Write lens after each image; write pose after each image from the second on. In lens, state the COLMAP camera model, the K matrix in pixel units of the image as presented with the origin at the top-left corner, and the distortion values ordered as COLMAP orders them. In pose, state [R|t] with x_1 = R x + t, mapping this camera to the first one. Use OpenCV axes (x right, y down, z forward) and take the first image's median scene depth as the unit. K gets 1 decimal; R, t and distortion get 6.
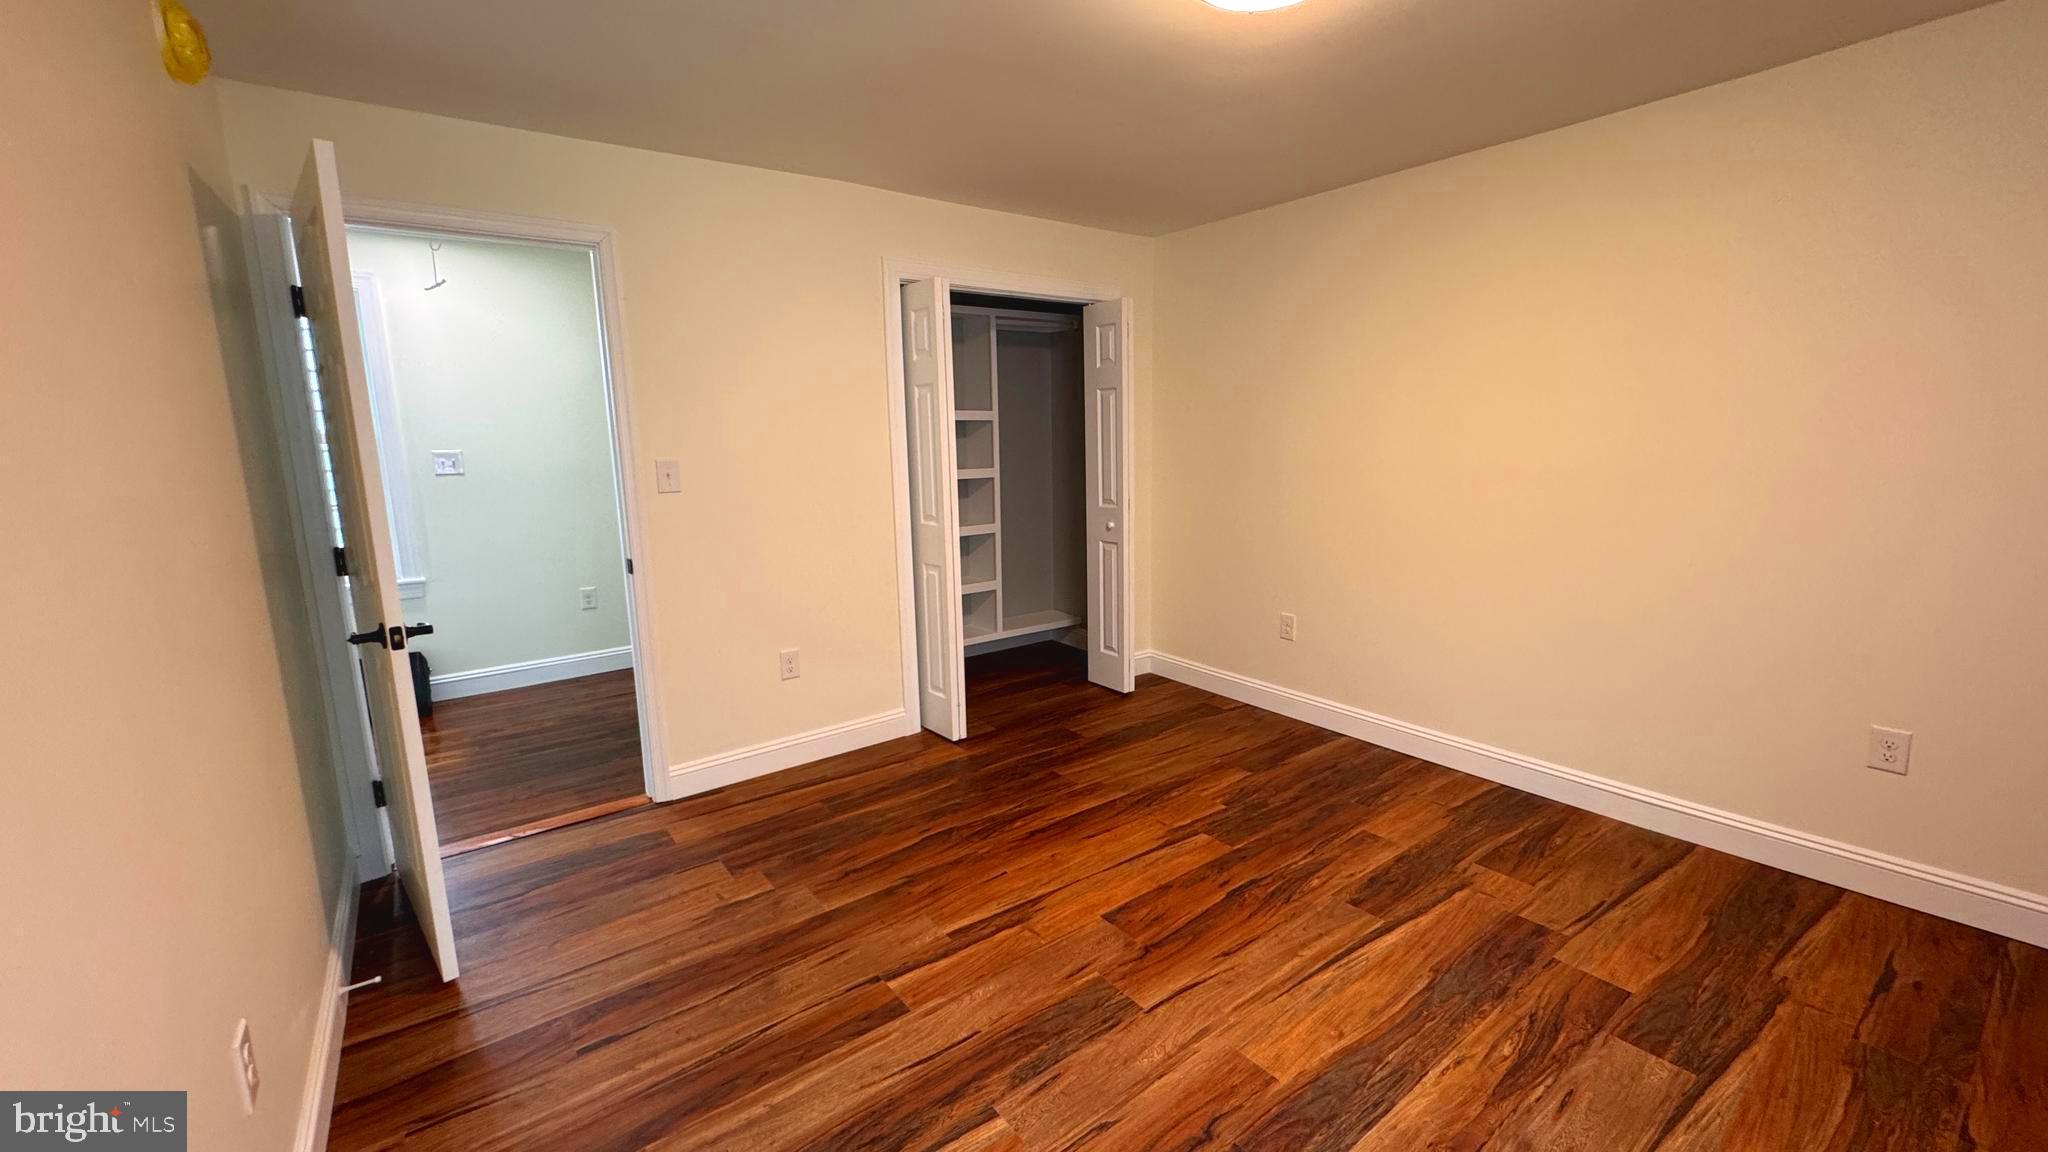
lens RADIAL K [[819.5, 0, 1022.7], [0, 819.5, 573.2], [0, 0, 1]] dist [-0.003110, -0.000147]
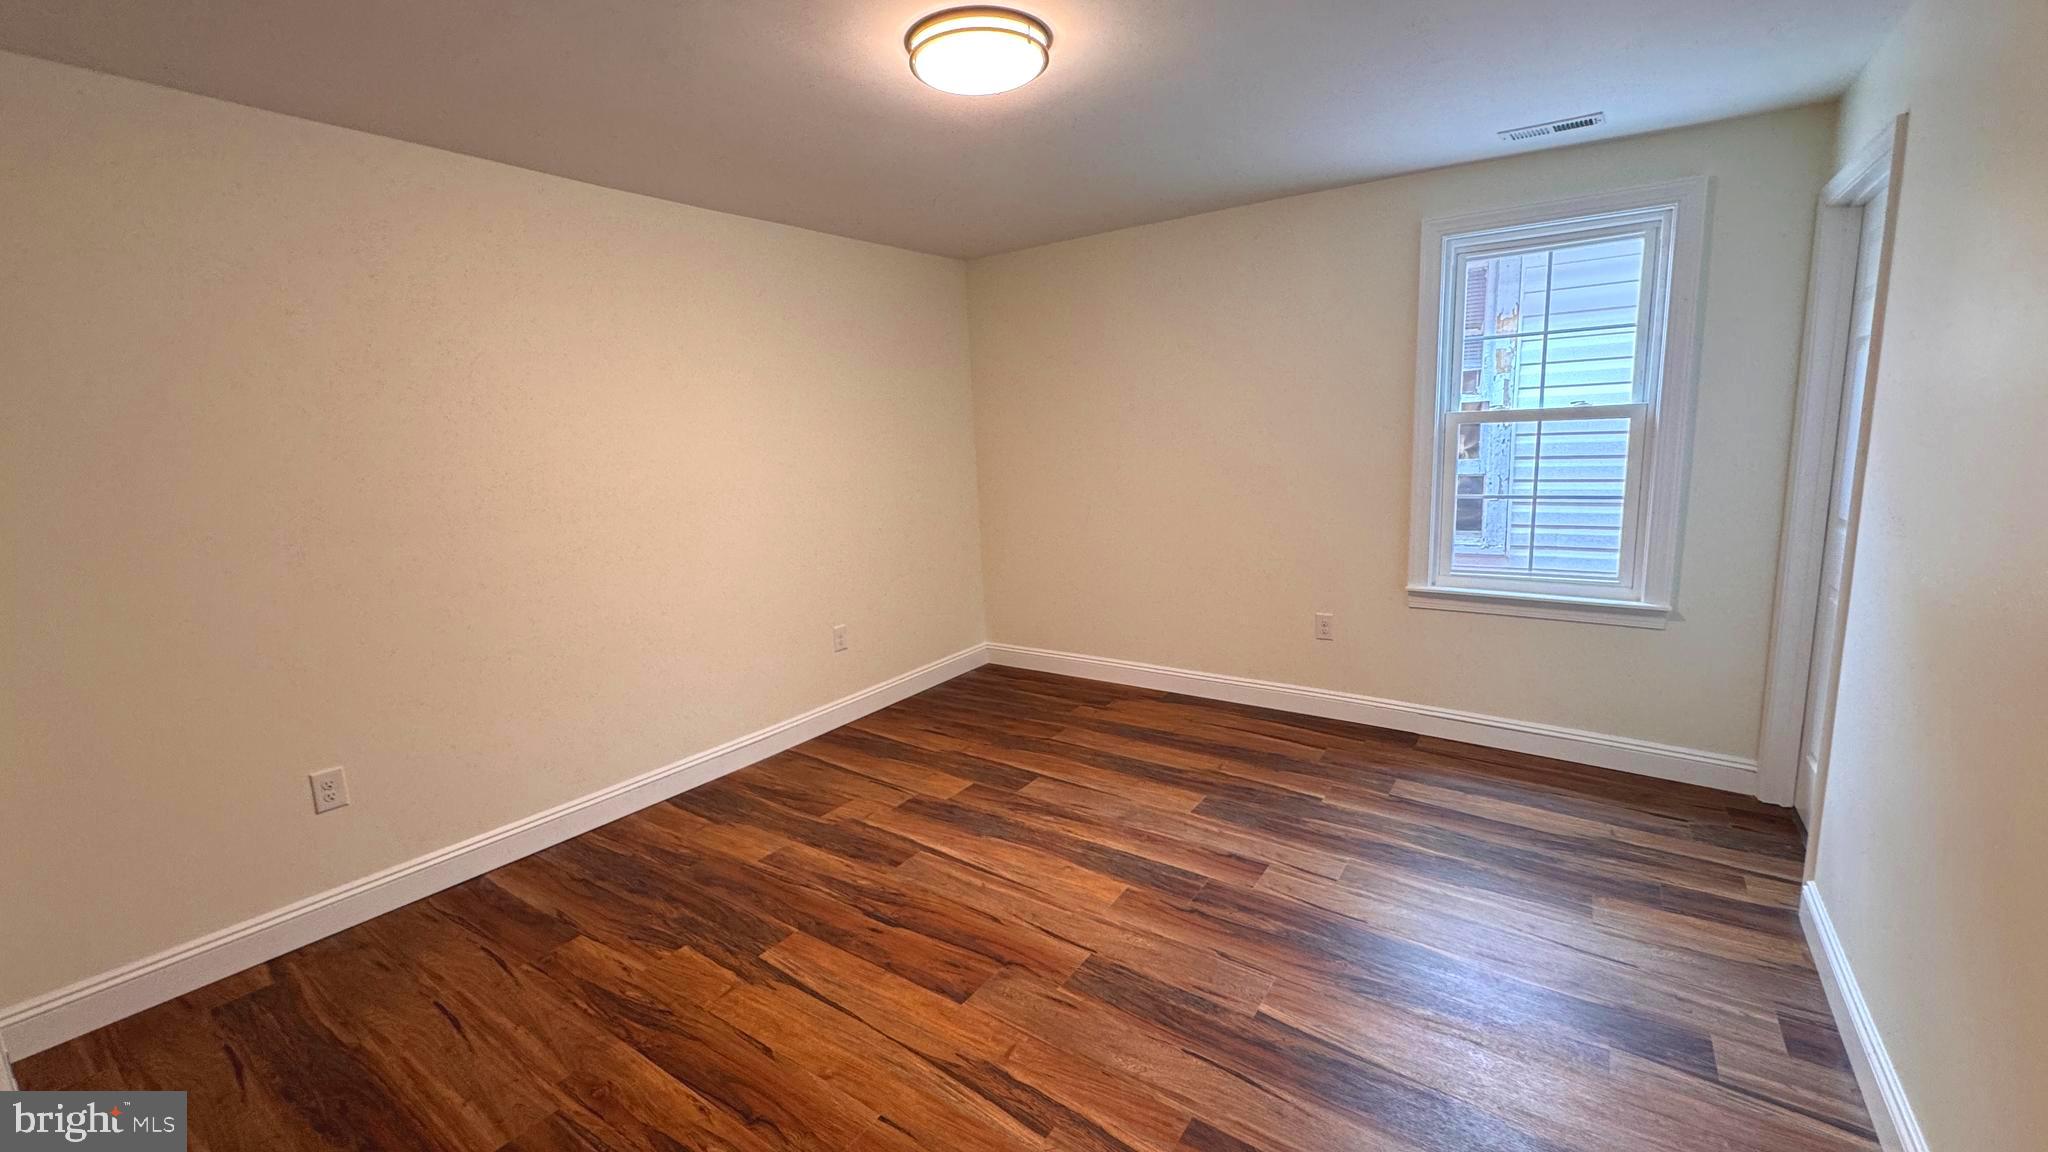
lens RADIAL K [[819.5, 0, 1022.7], [0, 819.5, 573.2], [0, 0, 1]] dist [-0.003110, -0.000147]
pose [[-0.317657, -0.122185, 0.940300, -0.687252], [0.209406, 0.958138, 0.195245, -0.174746], [-0.924794, 0.258925, -0.278773, 1.066670]]
